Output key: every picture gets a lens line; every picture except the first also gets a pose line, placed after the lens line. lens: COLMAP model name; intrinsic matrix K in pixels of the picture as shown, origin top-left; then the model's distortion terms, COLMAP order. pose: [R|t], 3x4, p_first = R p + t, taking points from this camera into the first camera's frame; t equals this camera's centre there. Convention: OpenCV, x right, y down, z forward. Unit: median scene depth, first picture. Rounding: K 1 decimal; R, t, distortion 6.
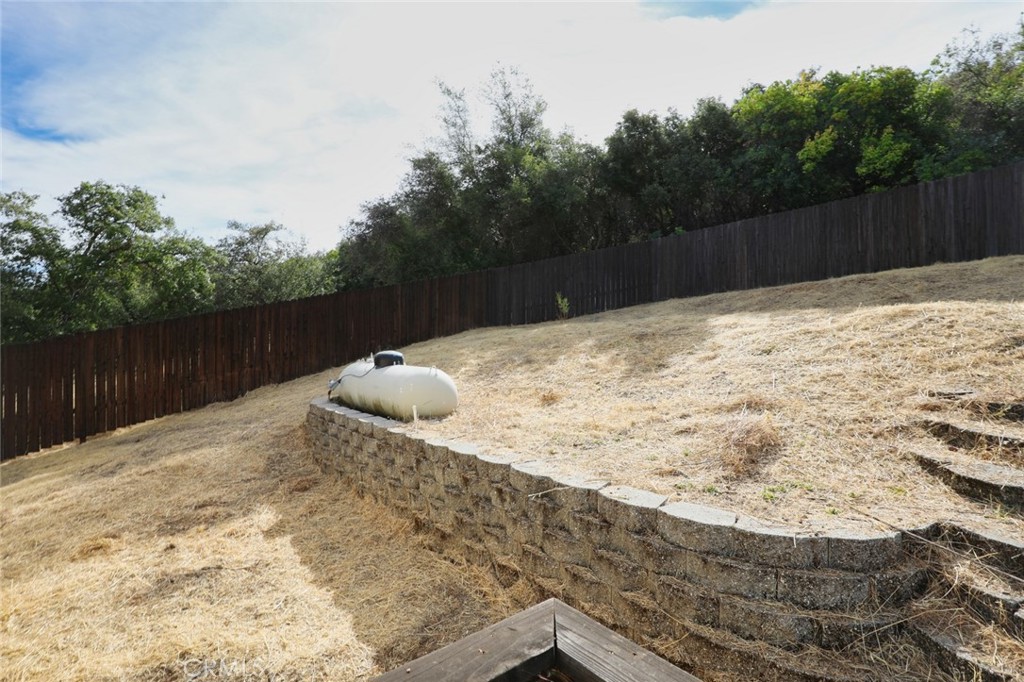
lens RADIAL K [[486.9, 0, 512.0], [0, 486.9, 341.0], [0, 0, 1]] dist [-0.048382, 0.011264]
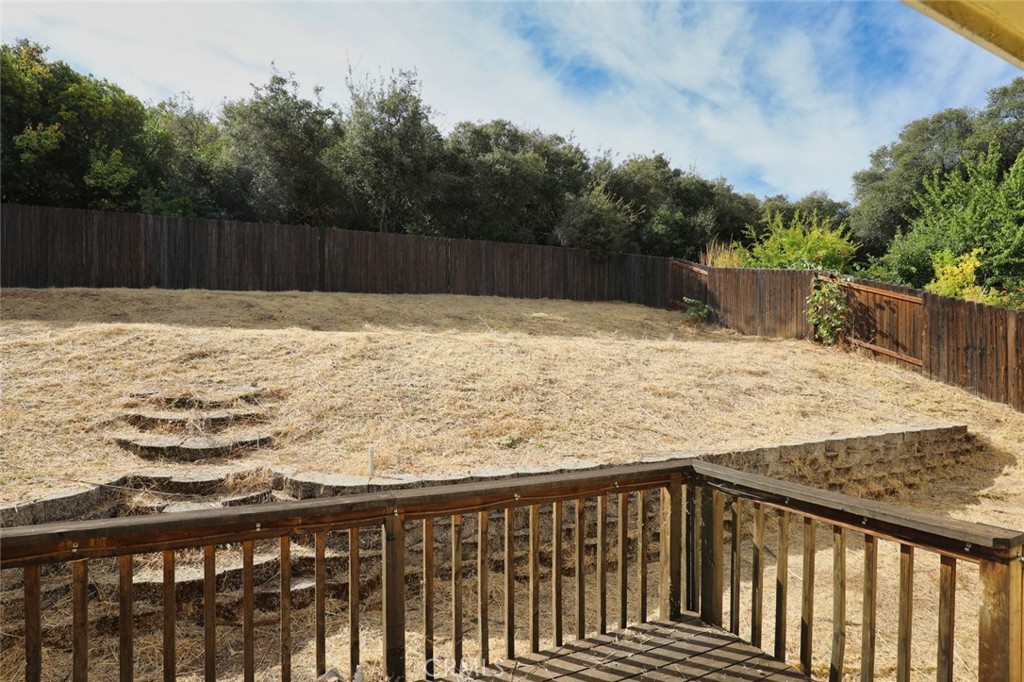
lens RADIAL K [[521.4, 0, 495.0], [0, 521.4, 361.8], [0, 0, 1]] dist [-0.037549, 0.011734]
pose [[0.265342, -0.005257, 0.964140, -0.102170], [-0.014494, 0.999850, 0.009441, -0.005085], [-0.964045, -0.016480, 0.265226, -0.160986]]
